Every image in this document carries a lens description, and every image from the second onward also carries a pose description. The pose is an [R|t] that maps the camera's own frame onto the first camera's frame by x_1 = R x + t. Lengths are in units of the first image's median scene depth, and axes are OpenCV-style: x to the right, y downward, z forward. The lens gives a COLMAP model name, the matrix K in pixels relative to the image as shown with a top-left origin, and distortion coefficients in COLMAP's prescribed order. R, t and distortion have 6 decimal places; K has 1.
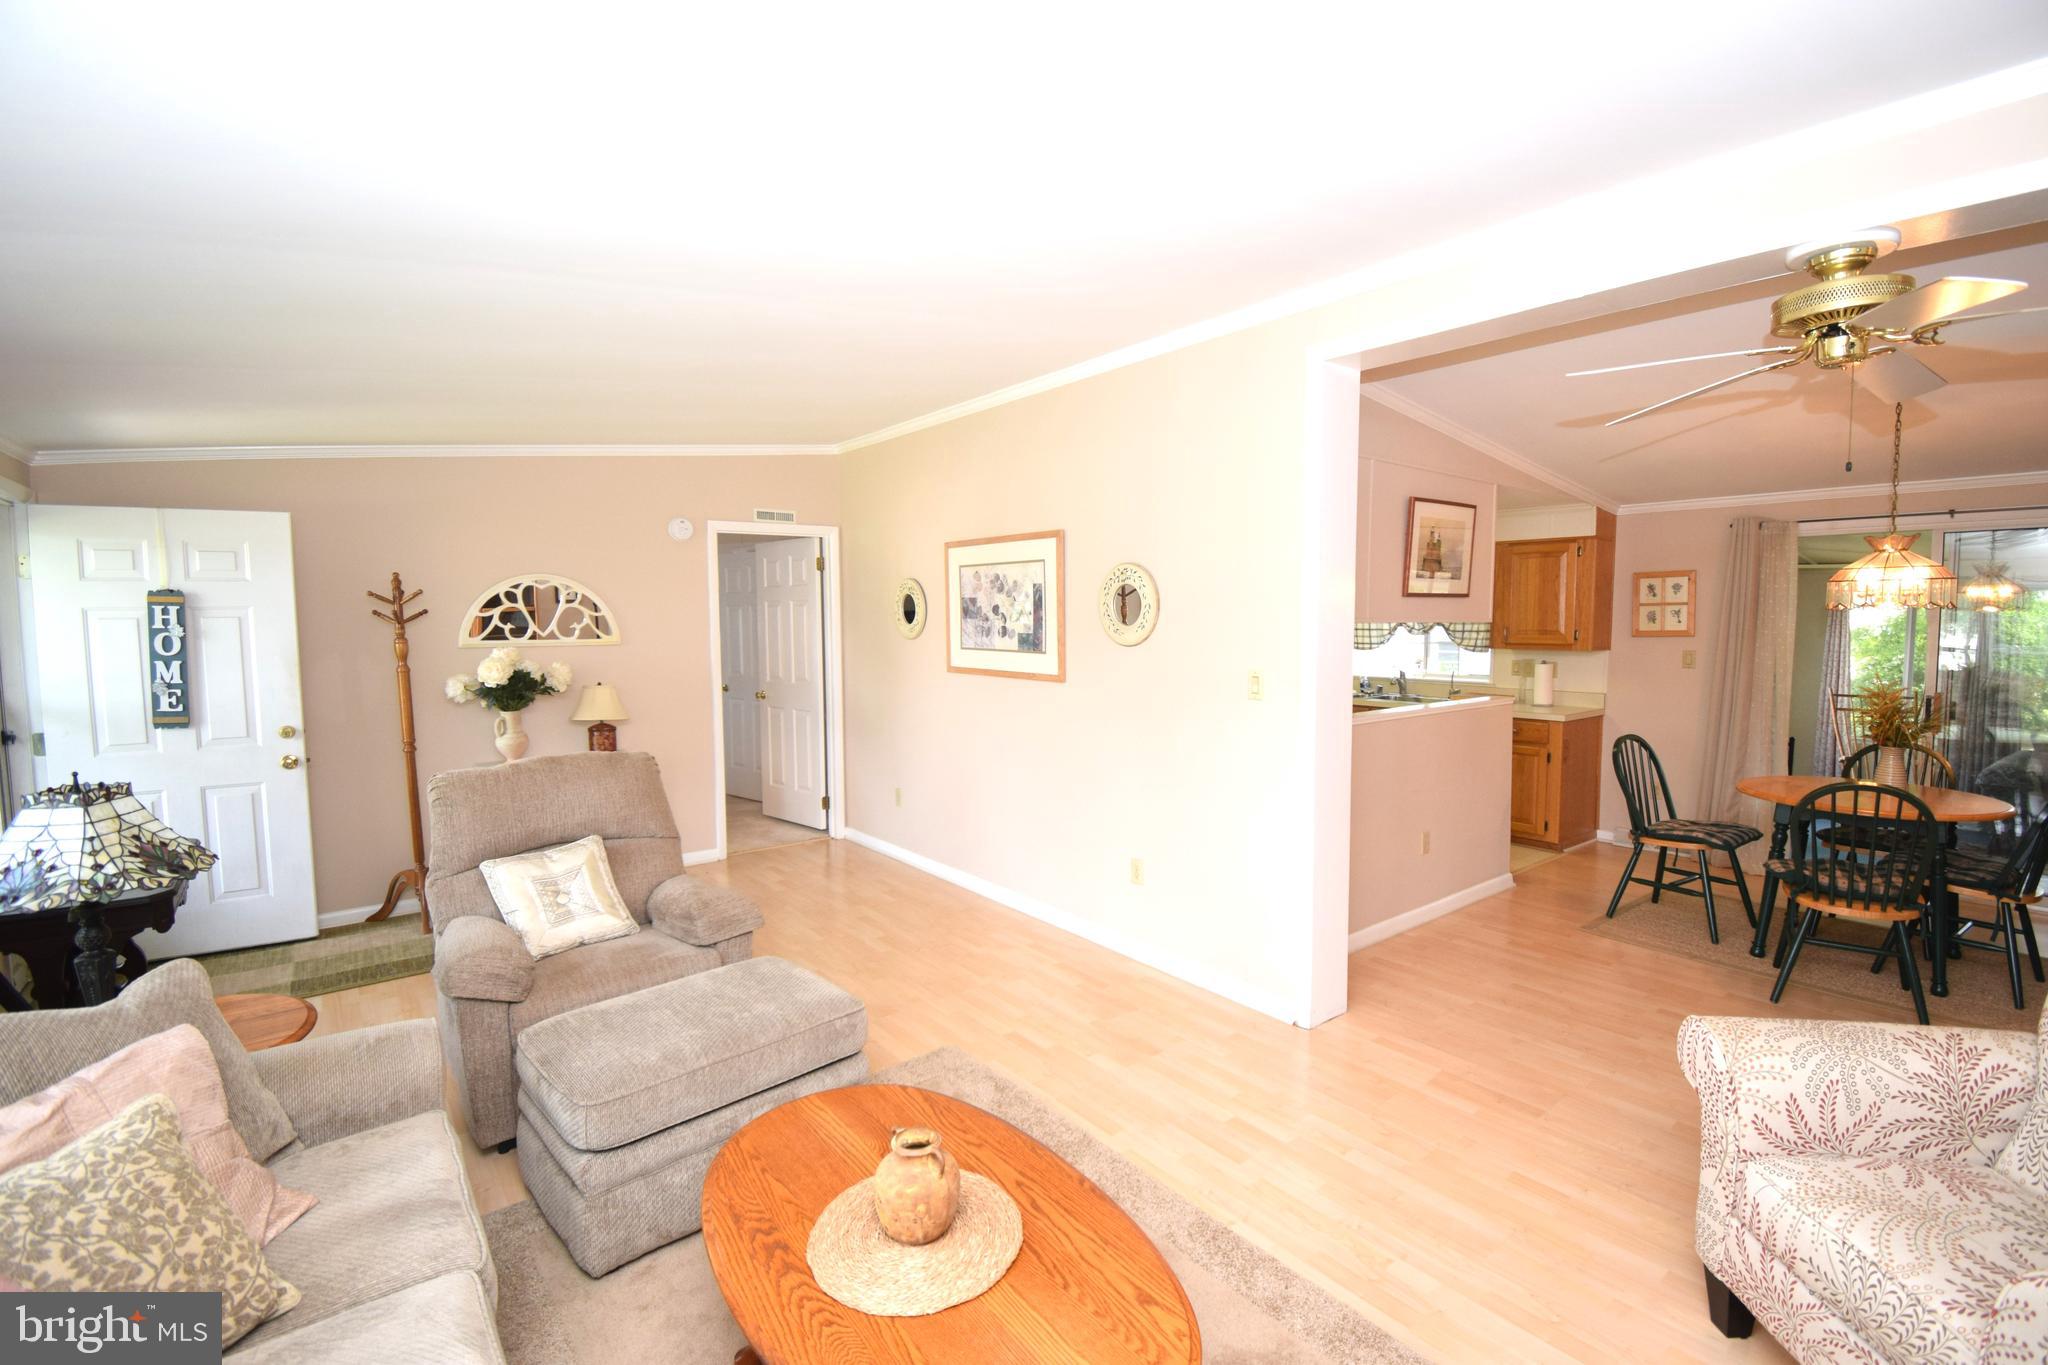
lens RADIAL K [[913.2, 0, 1033.5], [0, 913.2, 682.2], [0, 0, 1]] dist [-0.002612, -0.000717]
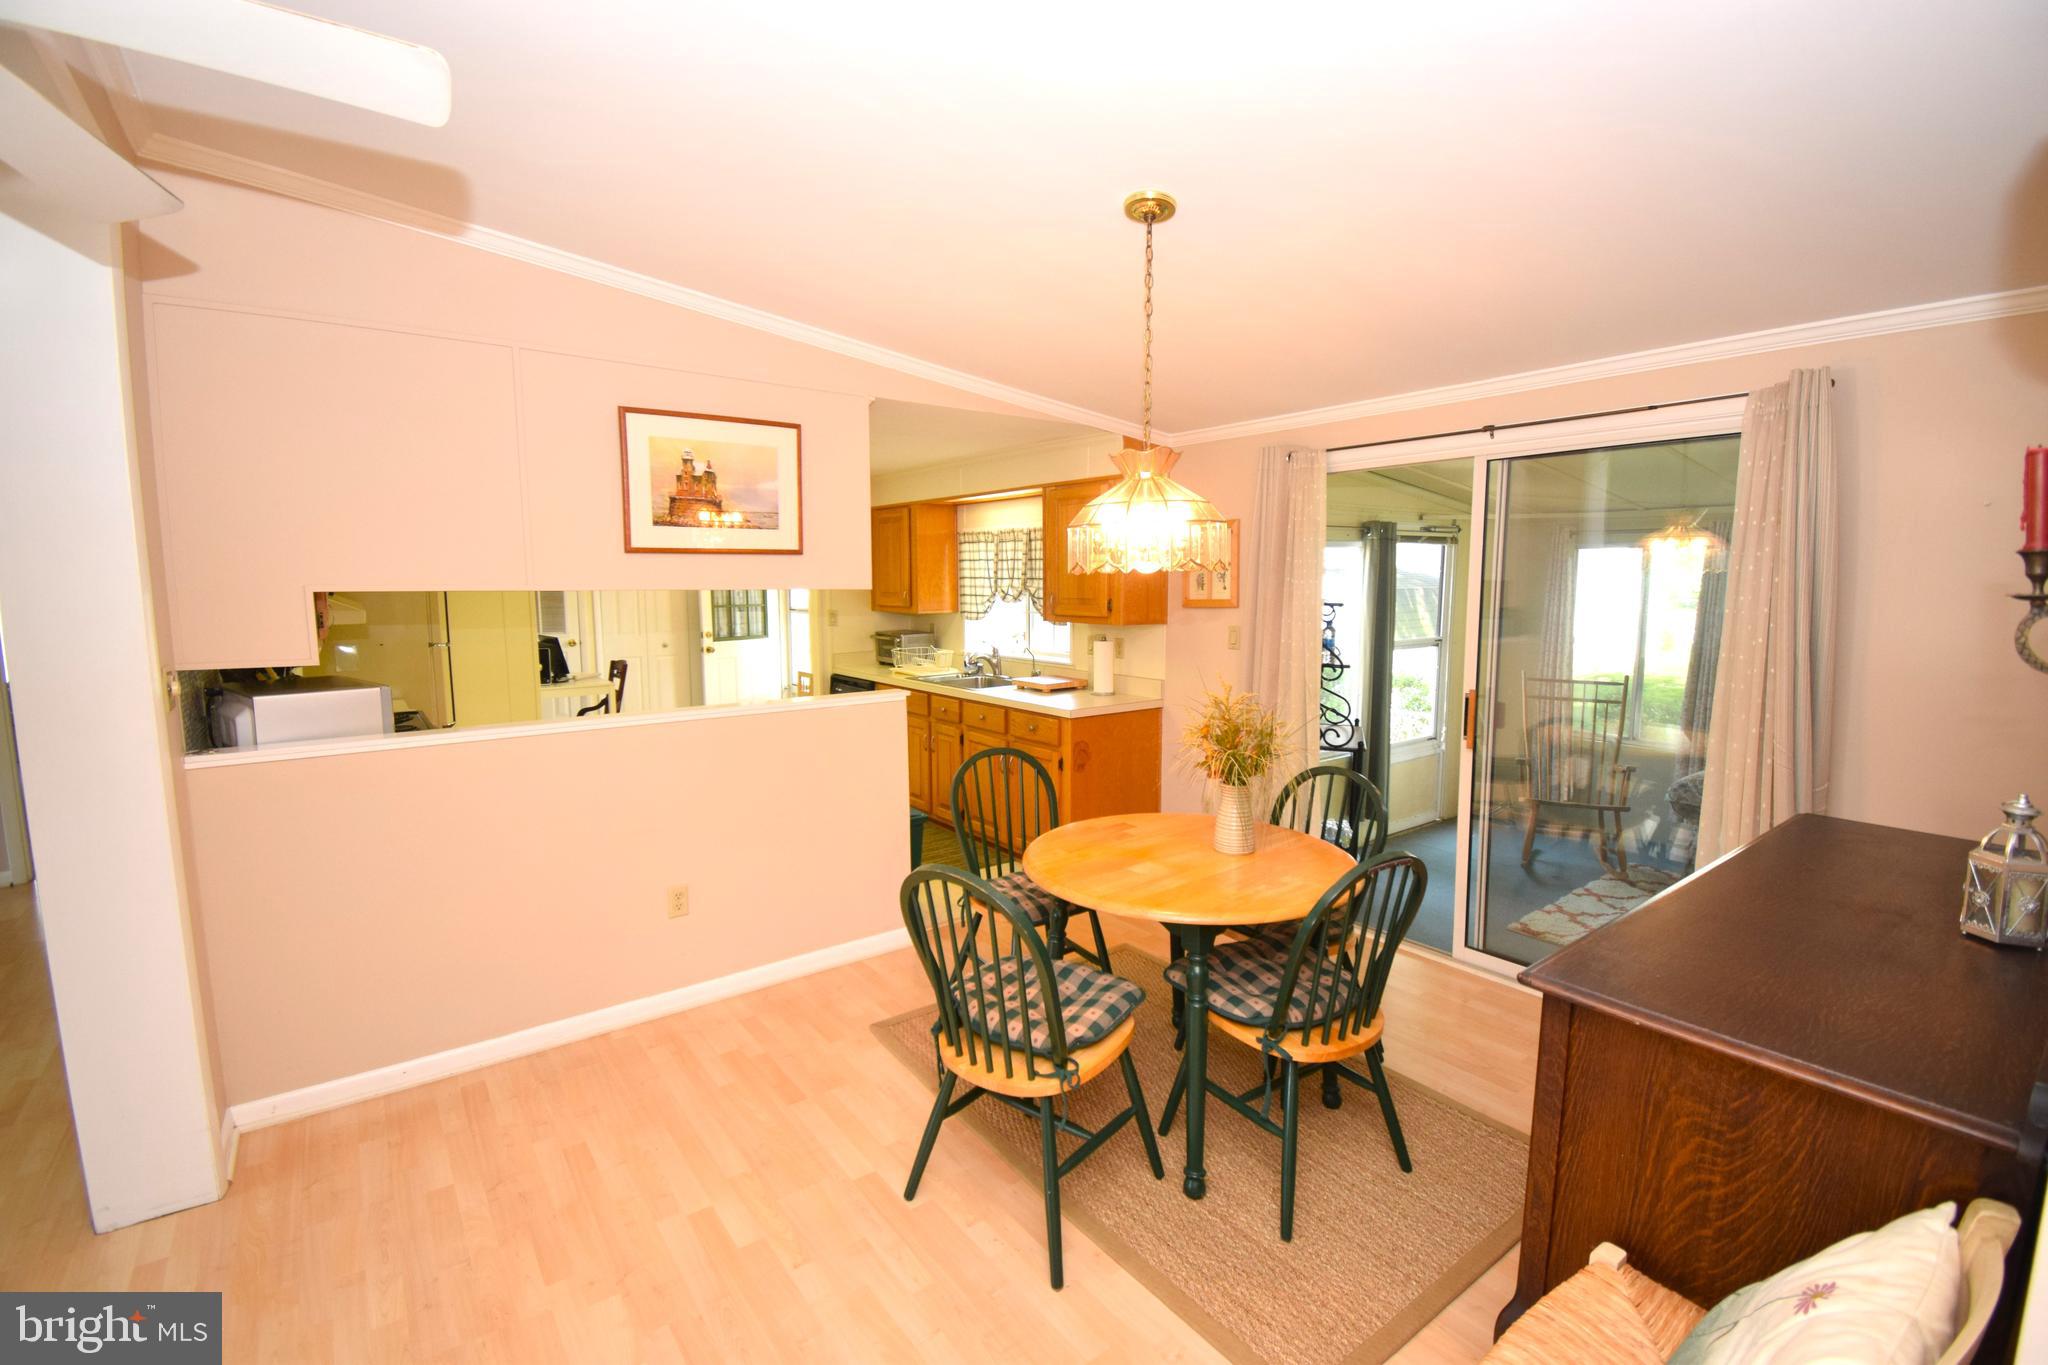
lens RADIAL K [[913.2, 0, 1033.5], [0, 913.2, 682.2], [0, 0, 1]] dist [-0.002612, -0.000717]
pose [[0.999625, 0.006603, -0.026590, 0.567095], [-0.005425, 0.999010, 0.044149, -0.020940], [0.026856, -0.043988, 0.998671, 0.237206]]
